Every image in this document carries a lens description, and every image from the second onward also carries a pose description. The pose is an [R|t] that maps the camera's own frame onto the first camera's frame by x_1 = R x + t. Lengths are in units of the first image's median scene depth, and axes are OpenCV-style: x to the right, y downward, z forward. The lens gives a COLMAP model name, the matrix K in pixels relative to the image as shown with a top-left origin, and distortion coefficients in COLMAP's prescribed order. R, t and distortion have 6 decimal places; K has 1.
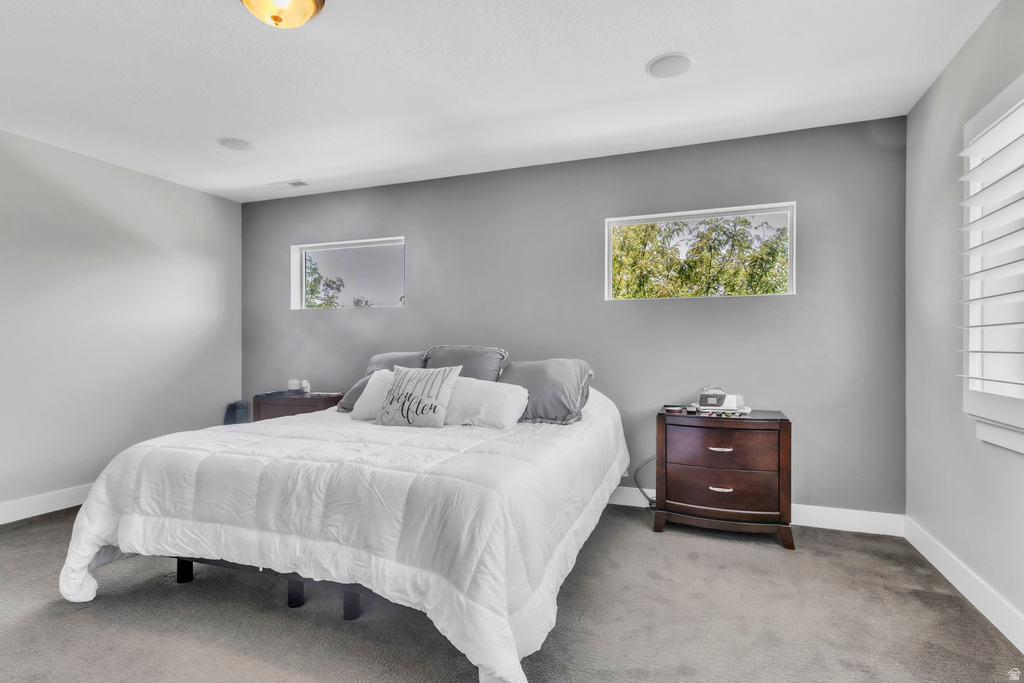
lens RADIAL K [[508.7, 0, 511.5], [0, 508.7, 342.8], [0, 0, 1]] dist [0.016623, -0.006947]
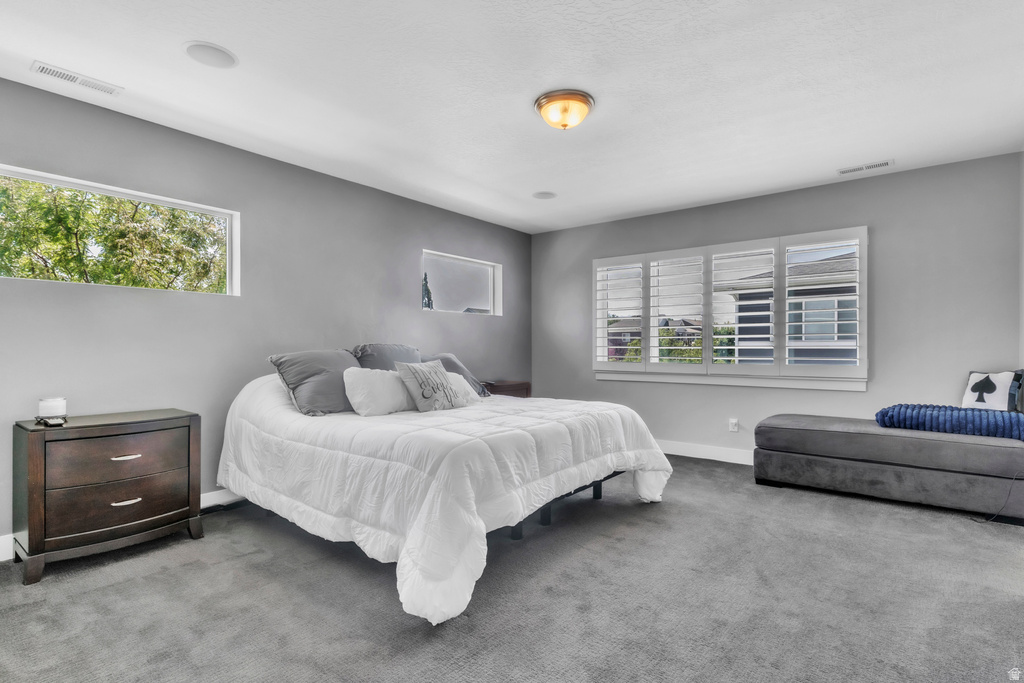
lens RADIAL K [[508.7, 0, 509.7], [0, 508.7, 344.2], [0, 0, 1]] dist [0.016623, -0.006947]
pose [[0.302670, -0.000260, 0.953095, -0.252552], [-0.008997, 0.999955, 0.003130, 0.000433], [-0.953053, -0.009522, 0.302654, 0.092519]]
